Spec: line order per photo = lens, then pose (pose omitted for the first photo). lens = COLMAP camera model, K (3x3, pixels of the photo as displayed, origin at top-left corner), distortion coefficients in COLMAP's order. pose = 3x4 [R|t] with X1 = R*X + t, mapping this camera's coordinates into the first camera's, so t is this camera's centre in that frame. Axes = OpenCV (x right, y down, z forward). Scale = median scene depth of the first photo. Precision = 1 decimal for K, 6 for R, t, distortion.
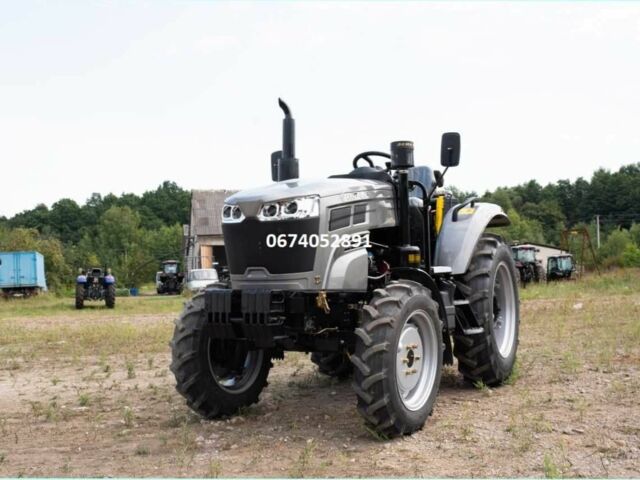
lens RADIAL K [[681.3, 0, 320.0], [0, 681.3, 240.0], [0, 0, 1]] dist [-0.017517, -0.007242]
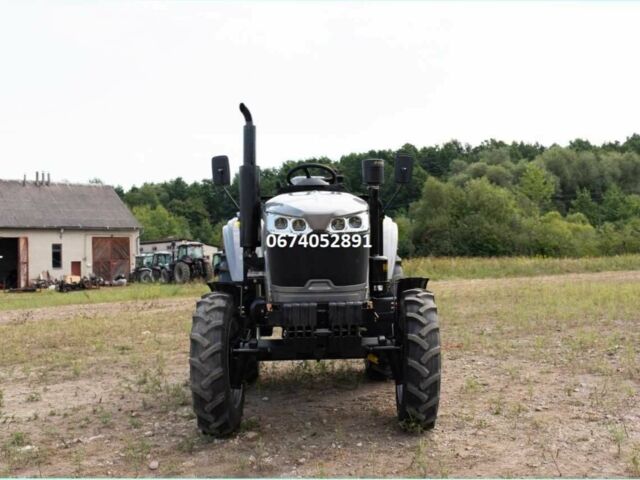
lens RADIAL K [[677.6, 0, 320.0], [0, 677.6, 240.0], [0, 0, 1]] dist [0.004758, -0.008163]
pose [[0.873643, 0.011519, 0.486432, -0.485959], [-0.014780, 0.999887, 0.002868, -0.017987], [-0.486343, -0.009695, 0.873714, 0.101517]]
